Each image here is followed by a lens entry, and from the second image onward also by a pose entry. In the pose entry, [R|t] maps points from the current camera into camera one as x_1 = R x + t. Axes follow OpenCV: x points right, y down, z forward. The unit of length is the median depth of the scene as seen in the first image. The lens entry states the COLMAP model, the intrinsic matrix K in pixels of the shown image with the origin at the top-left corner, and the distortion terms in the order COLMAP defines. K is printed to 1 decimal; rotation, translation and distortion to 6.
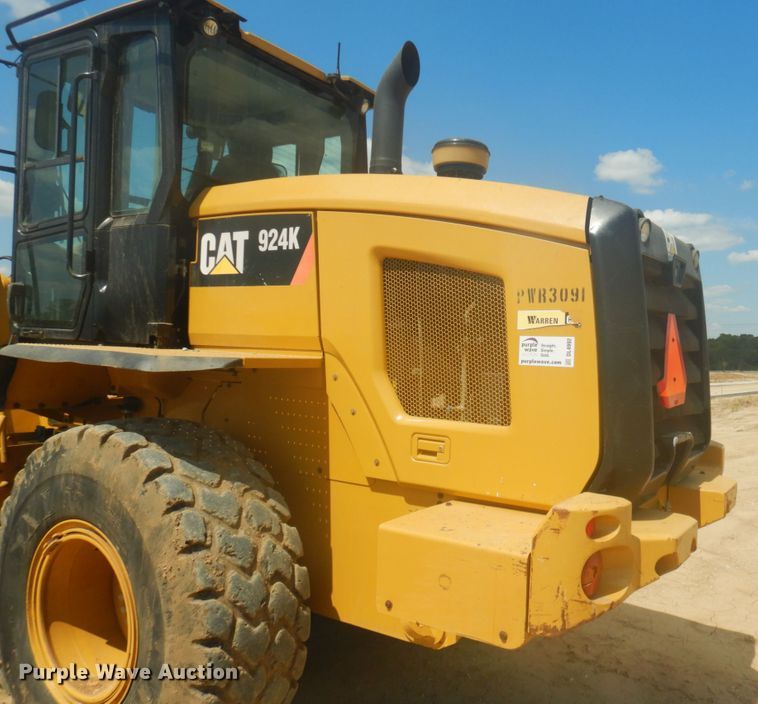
lens RADIAL K [[655.4, 0, 450.2], [0, 655.4, 350.0], [0, 0, 1]] dist [0.060549, -0.010881]
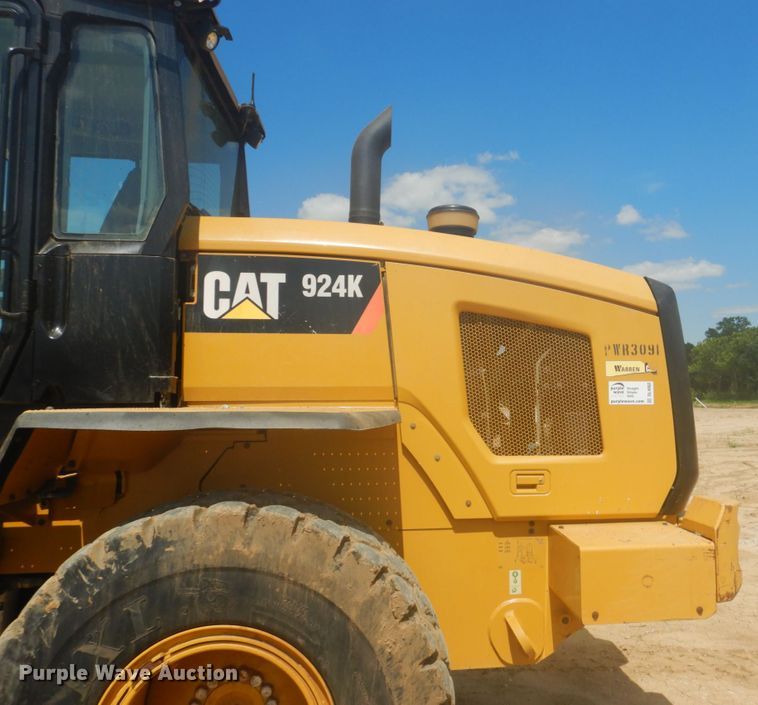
lens RADIAL K [[649.0, 0, 496.3], [0, 649.0, 338.9], [0, 0, 1]] dist [0.058077, 0.004101]
pose [[0.790156, 0.010335, 0.612818, -0.660241], [0.029383, 0.998069, -0.054717, -0.032585], [-0.612200, 0.061242, 0.788327, 0.113347]]
